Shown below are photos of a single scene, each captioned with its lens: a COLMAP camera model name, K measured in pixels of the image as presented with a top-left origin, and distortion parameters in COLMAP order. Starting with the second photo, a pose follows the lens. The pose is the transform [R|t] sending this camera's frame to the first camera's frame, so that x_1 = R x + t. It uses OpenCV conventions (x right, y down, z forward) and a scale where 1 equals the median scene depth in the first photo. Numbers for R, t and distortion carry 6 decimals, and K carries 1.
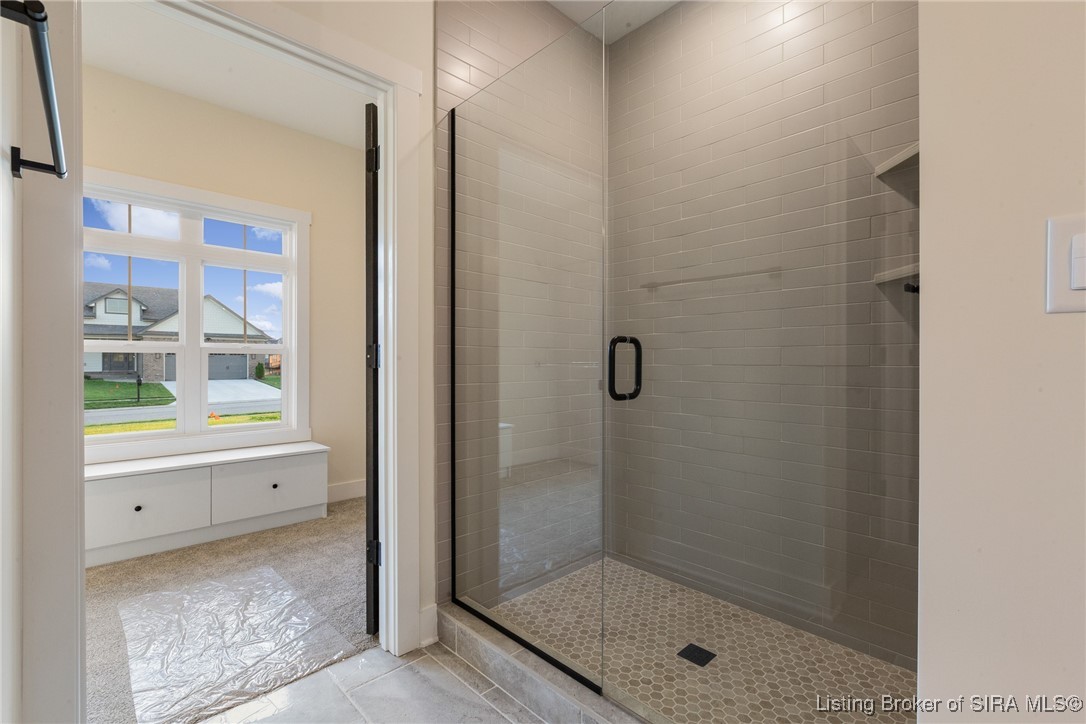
lens RADIAL K [[484.5, 0, 545.6], [0, 484.5, 364.0], [0, 0, 1]] dist [-0.001344, 0.000921]
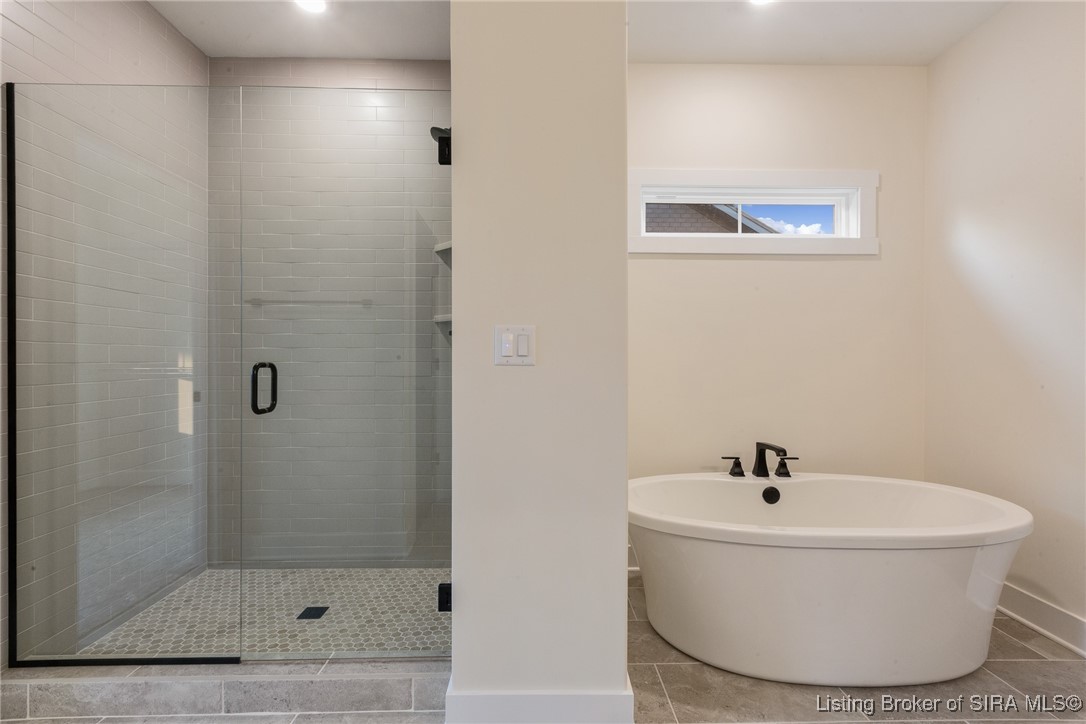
lens RADIAL K [[484.5, 0, 535.6], [0, 484.5, 364.2], [0, 0, 1]] dist [-0.001344, 0.000921]
pose [[0.695331, -0.008960, 0.718633, -0.150346], [0.005548, 0.999959, 0.007099, -0.034767], [-0.718668, -0.000950, 0.695353, -0.228420]]
